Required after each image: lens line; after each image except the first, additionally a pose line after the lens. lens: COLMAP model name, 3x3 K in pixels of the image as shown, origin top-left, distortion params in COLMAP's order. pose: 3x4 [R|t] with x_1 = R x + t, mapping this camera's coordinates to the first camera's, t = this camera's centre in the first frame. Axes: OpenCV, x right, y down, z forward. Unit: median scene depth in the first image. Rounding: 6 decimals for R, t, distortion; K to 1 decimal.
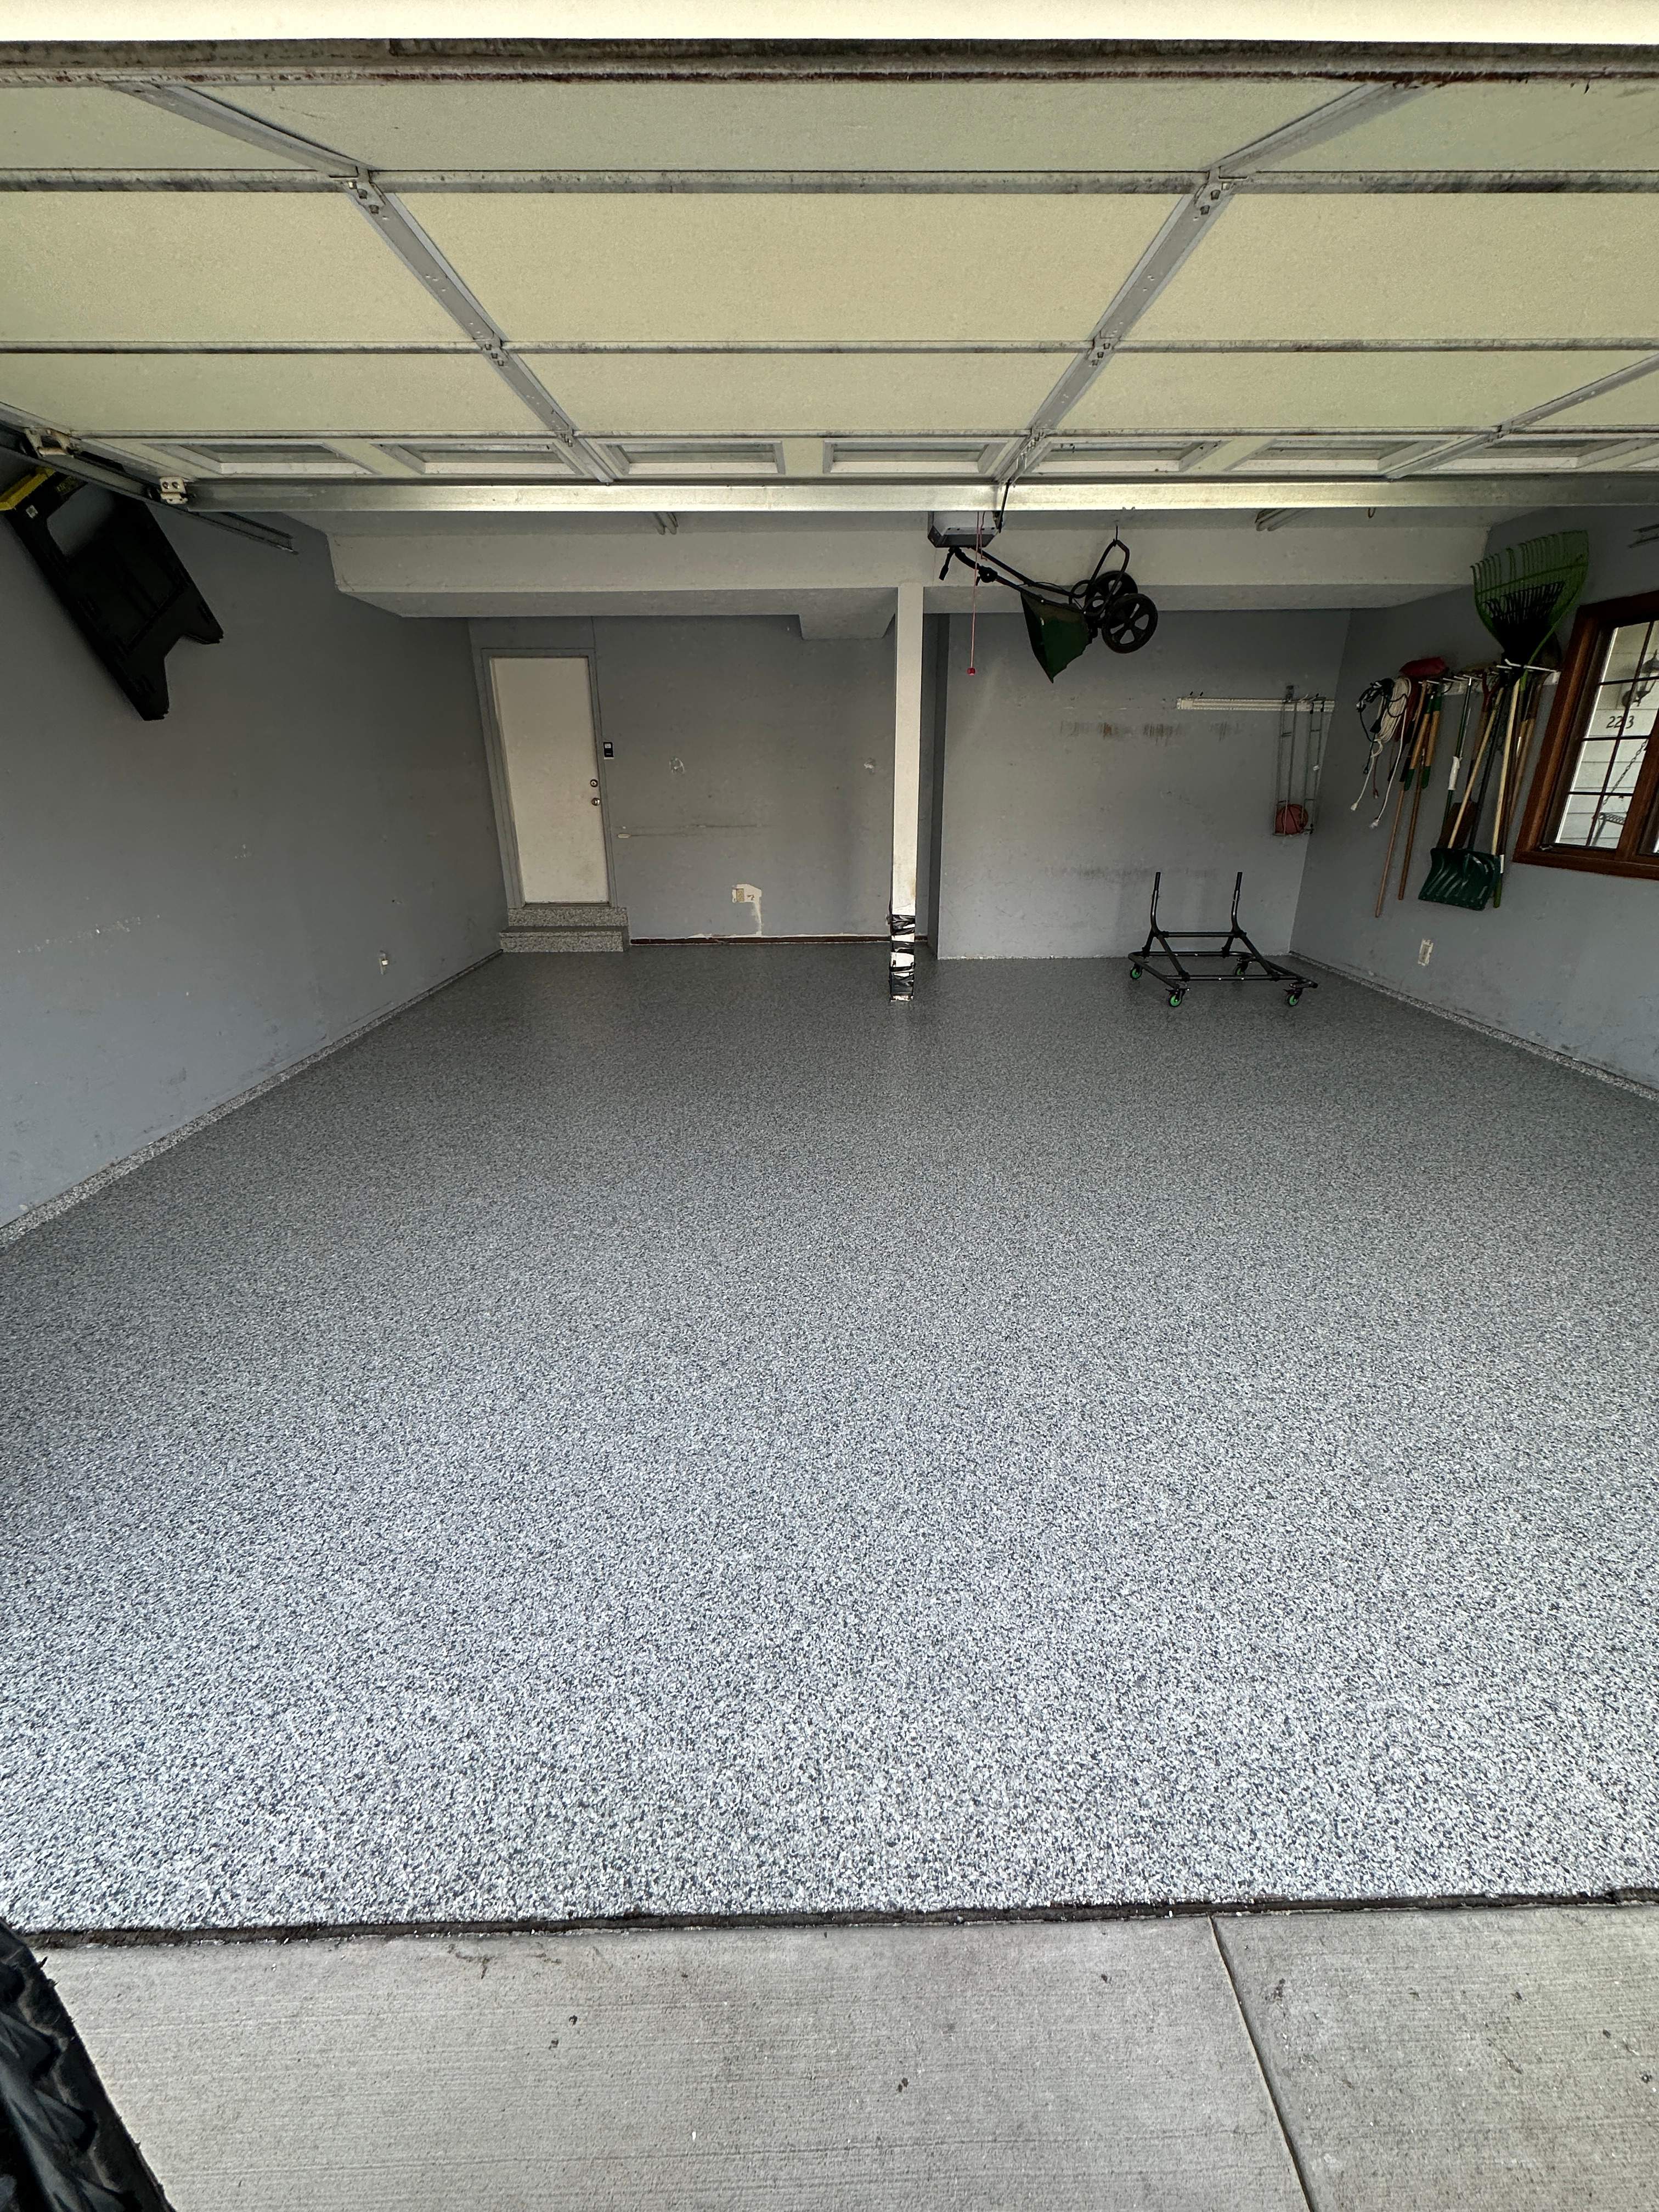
lens RADIAL K [[877.5, 0, 831.0], [0, 877.5, 1104.6], [0, 0, 1]] dist [-0.003406, 0.000500]
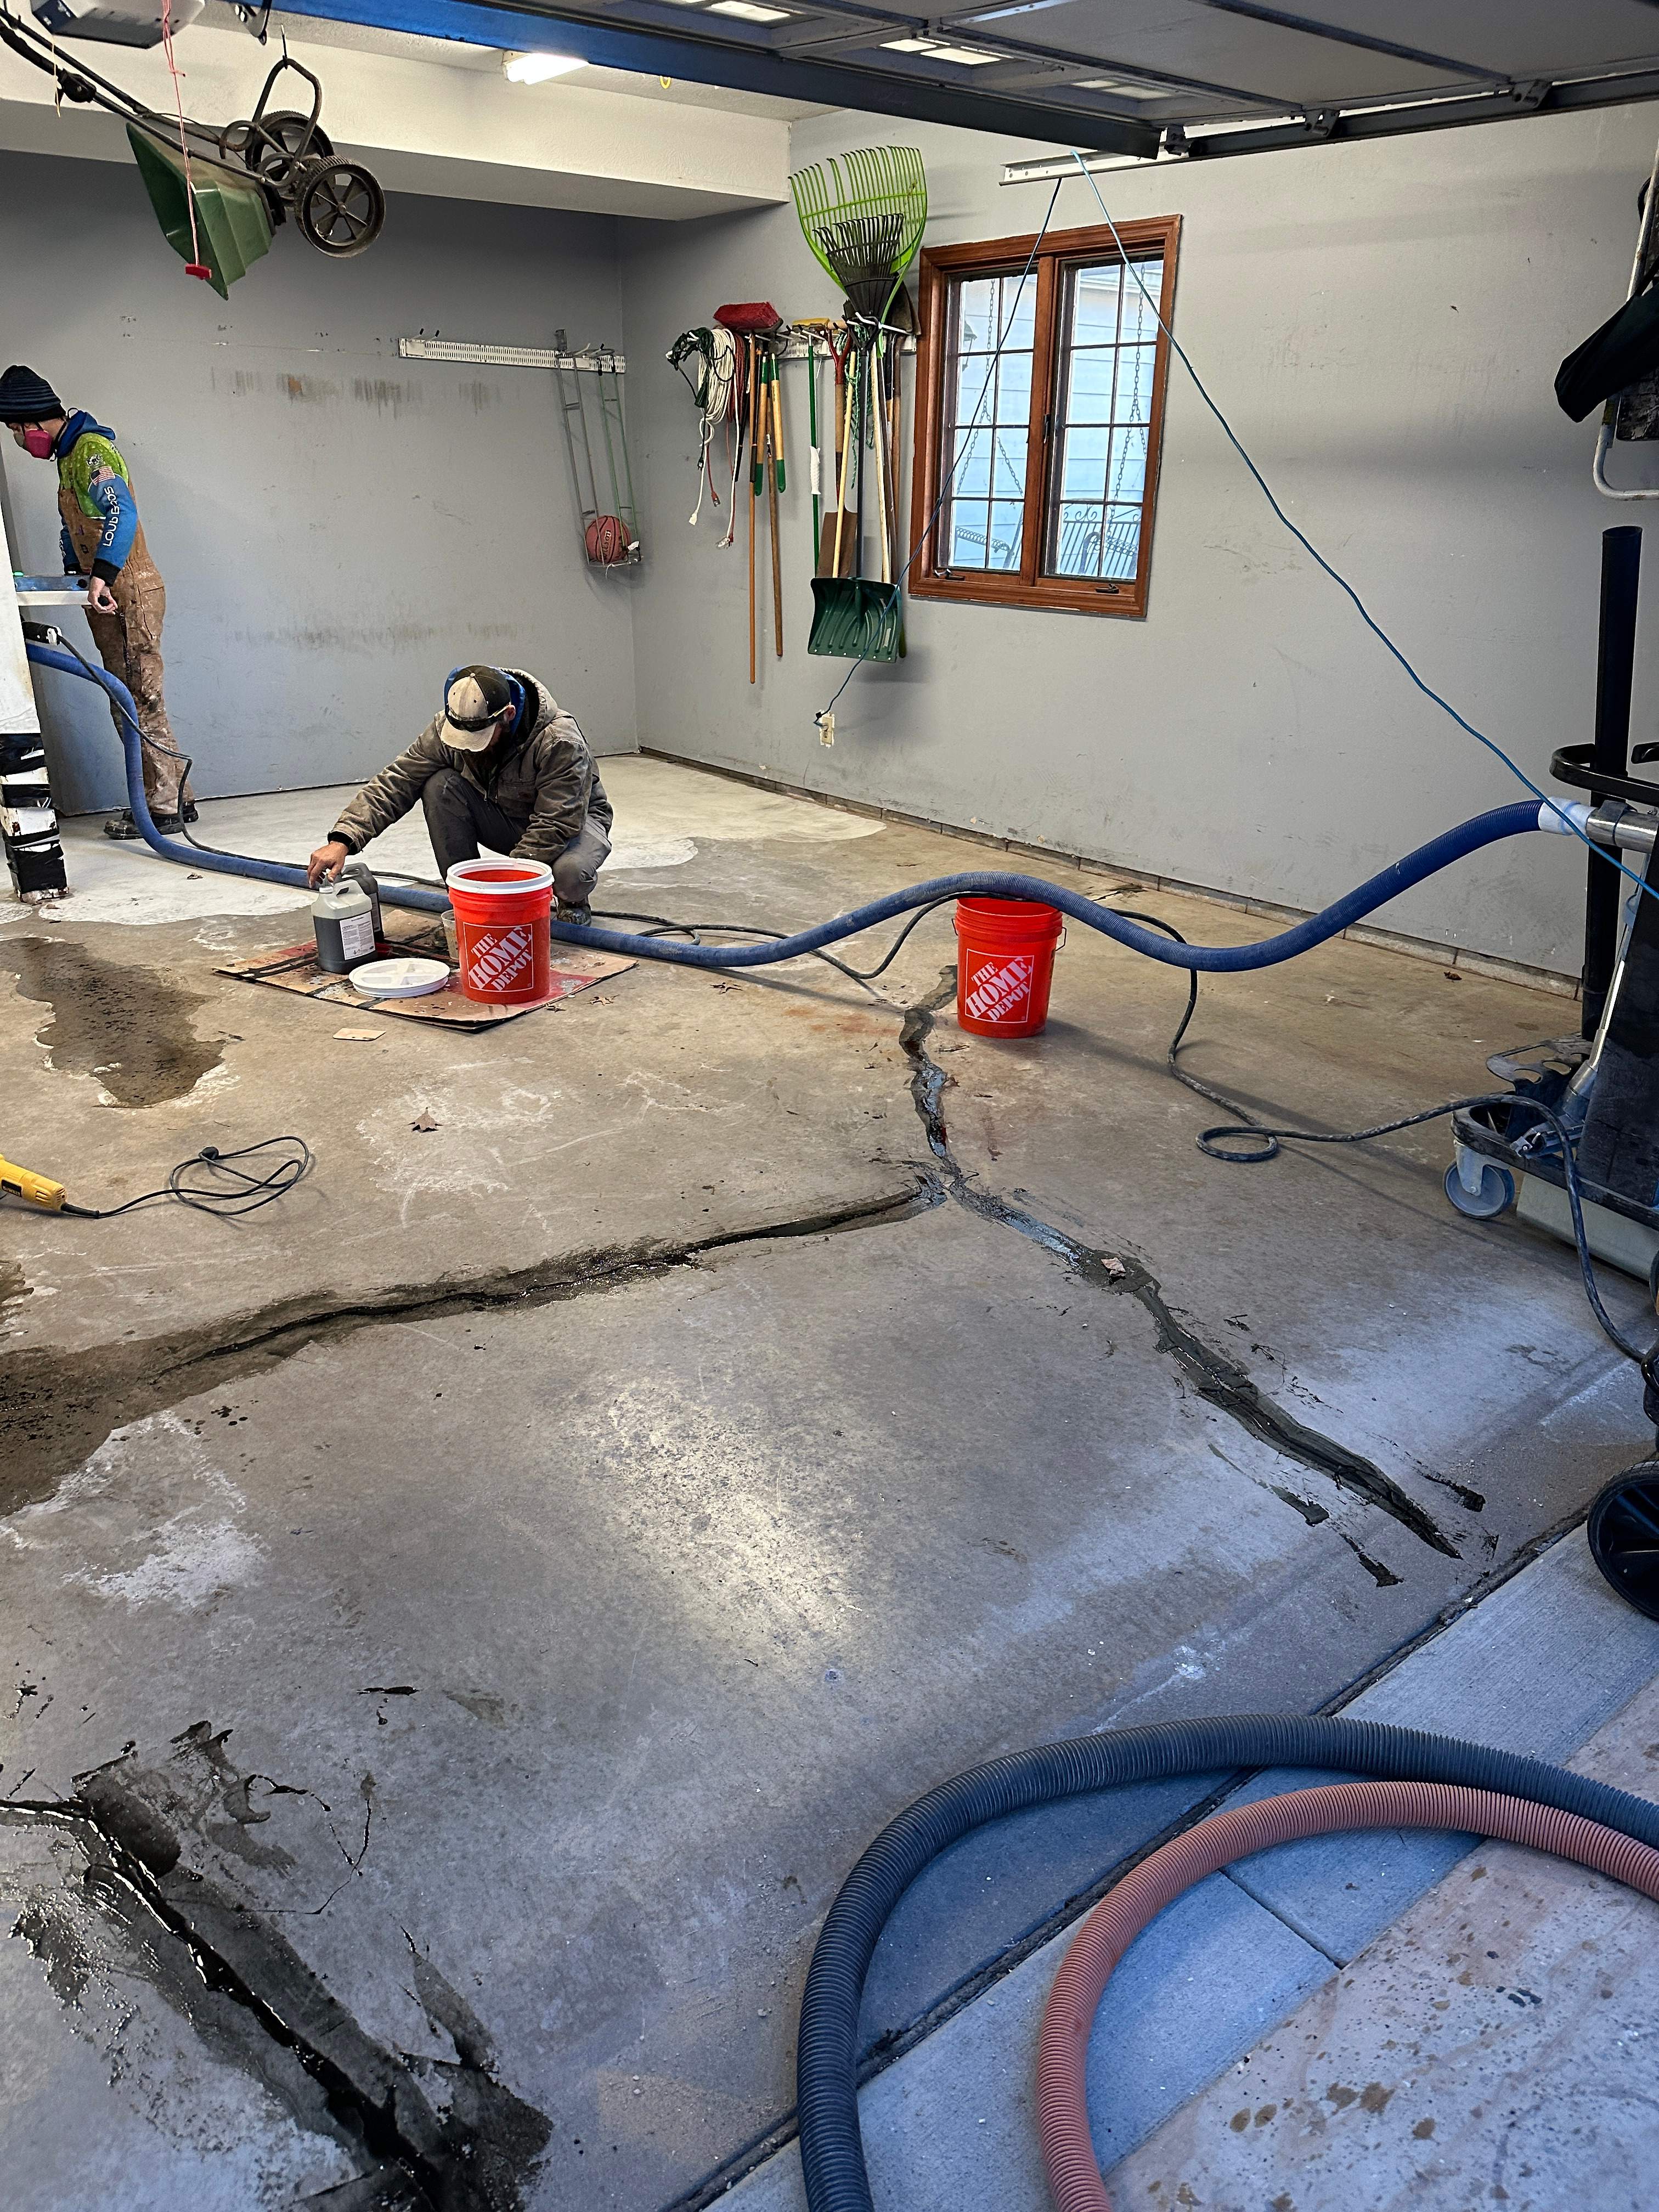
lens RADIAL K [[1547.3, 0, 811.6], [0, 1547.3, 1099.0], [0, 0, 1]] dist [0.039510, -0.047616]
pose [[0.791124, -0.218195, 0.571414, -0.163920], [0.203005, 0.974920, 0.091213, 0.007981], [-0.576986, 0.043840, 0.815577, -0.017823]]
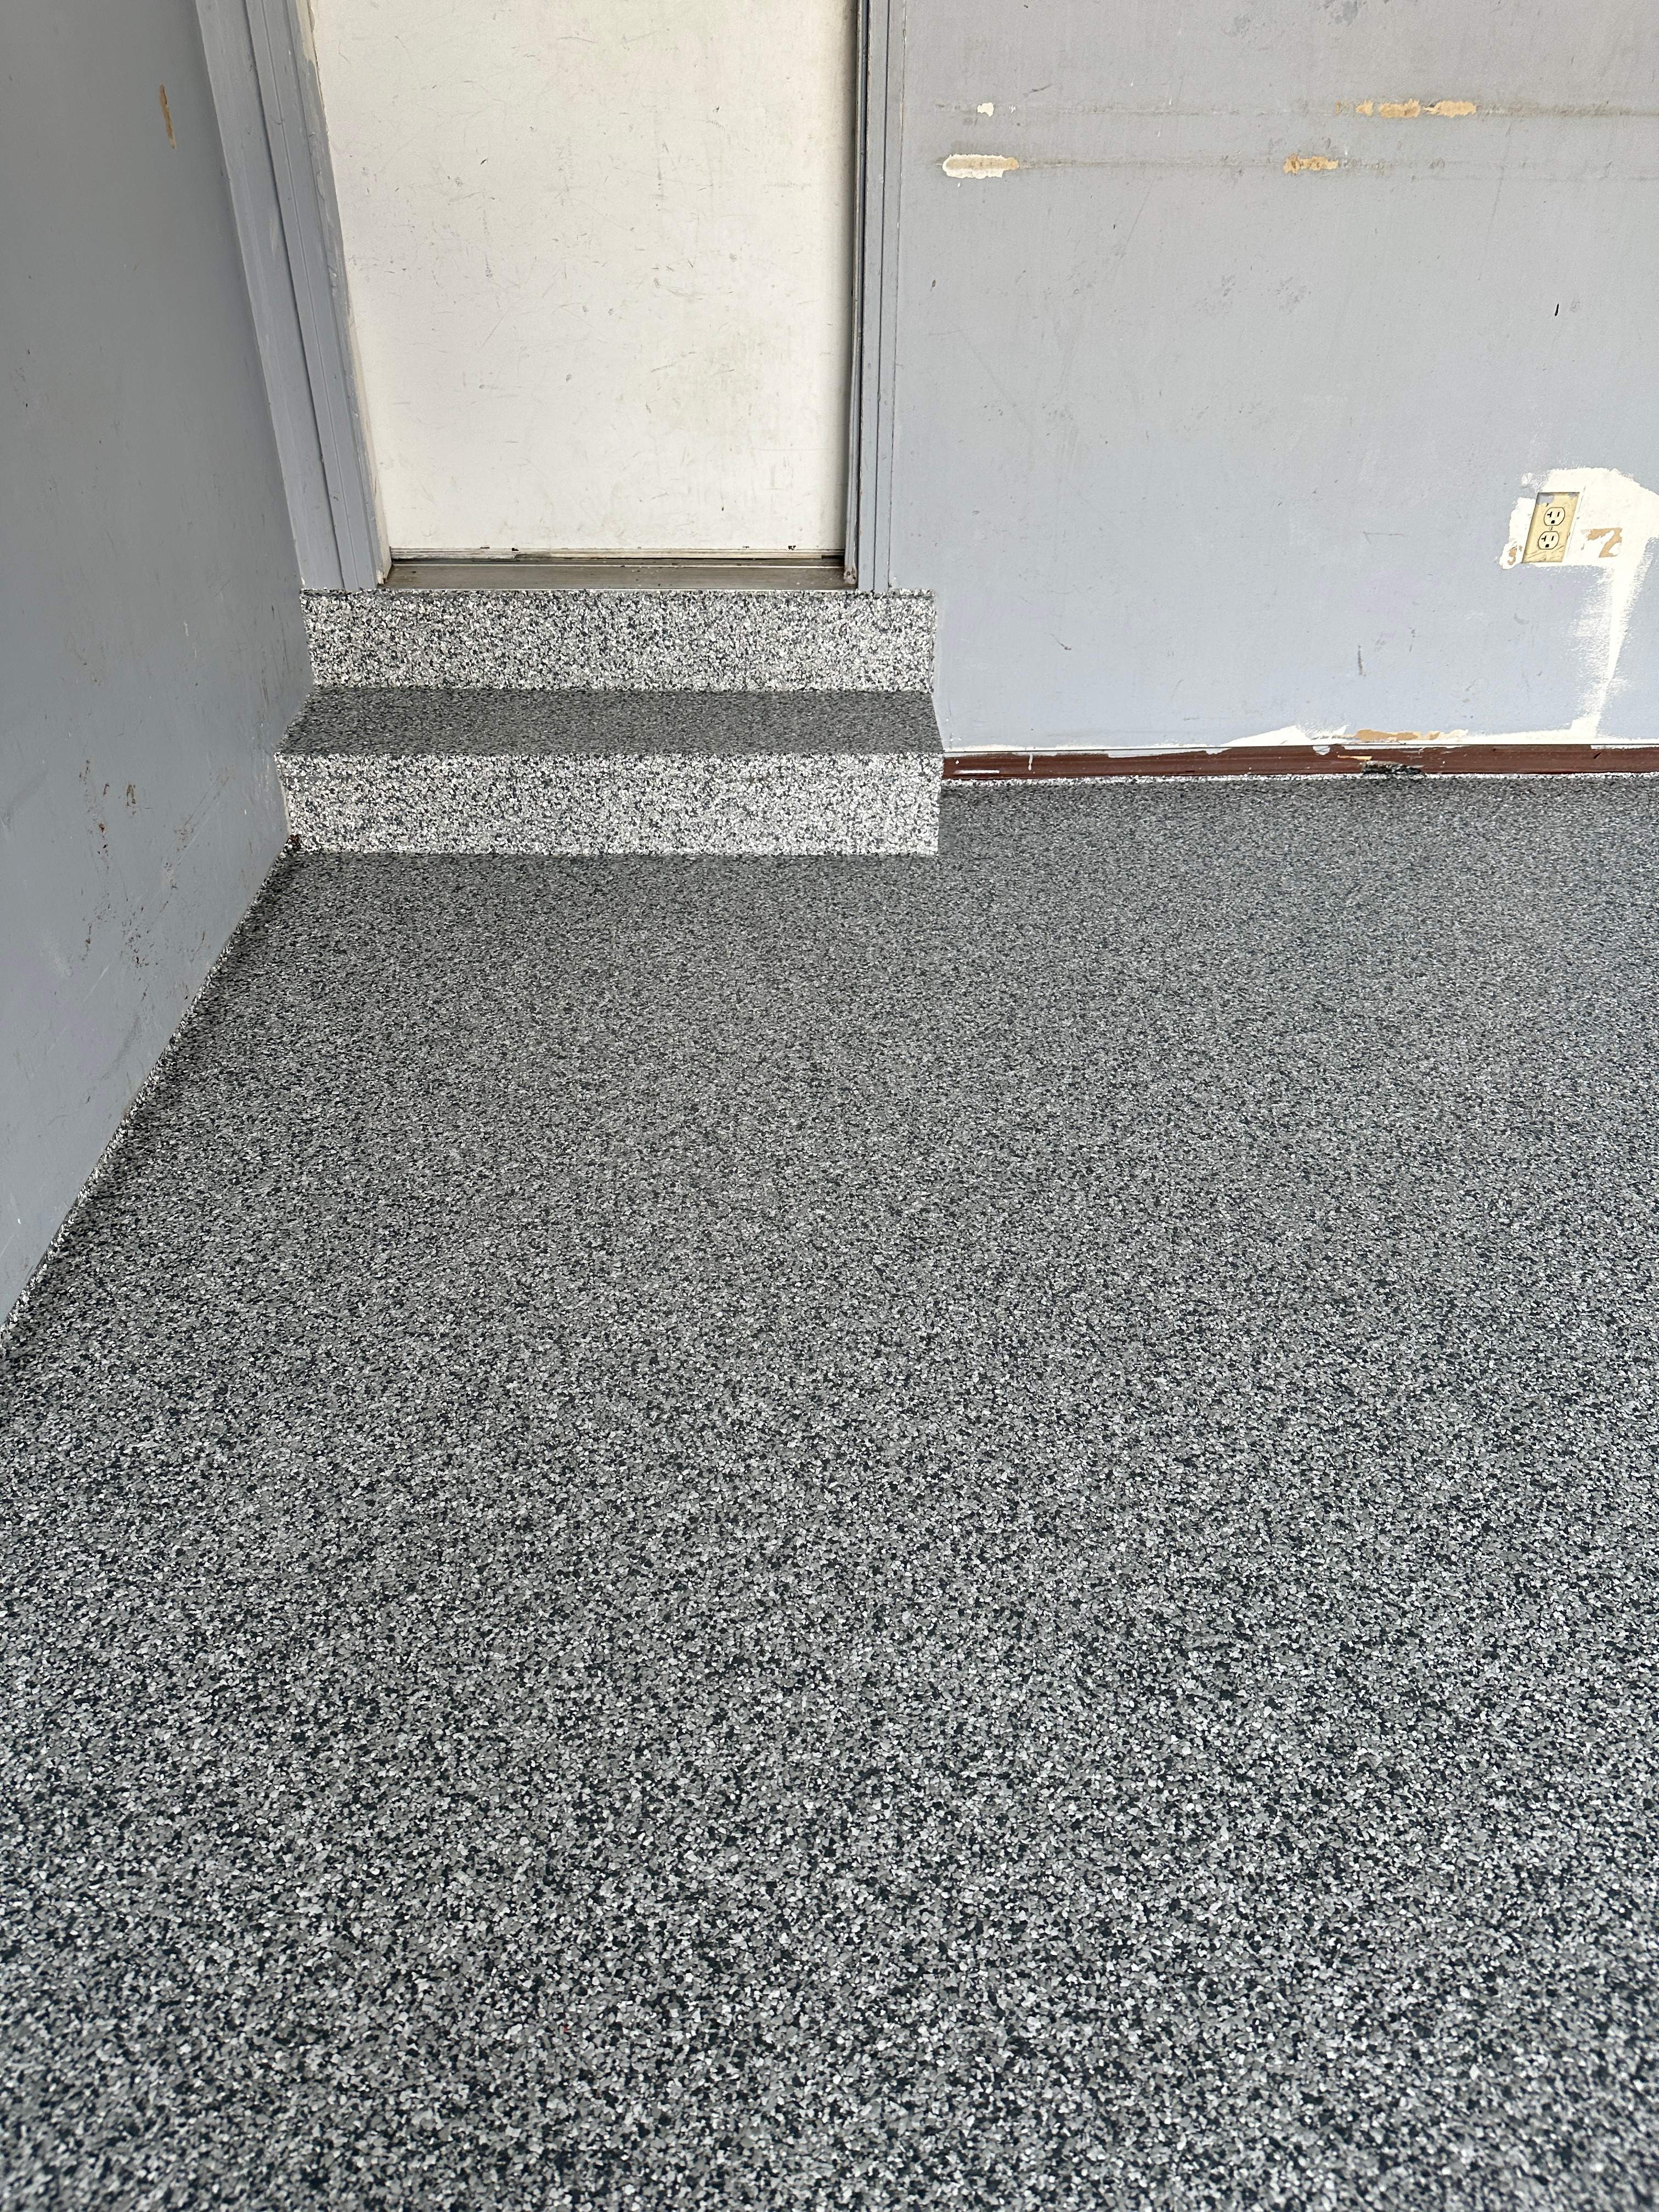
lens RADIAL K [[1547.3, 0, 830.7], [0, 1547.3, 1114.2], [0, 0, 1]] dist [0.039510, -0.047616]
pose [[0.999589, -0.001608, 0.028621, -0.497125], [-0.005942, 0.965117, 0.261753, -0.381330], [-0.028043, -0.261815, 0.964711, 1.212265]]
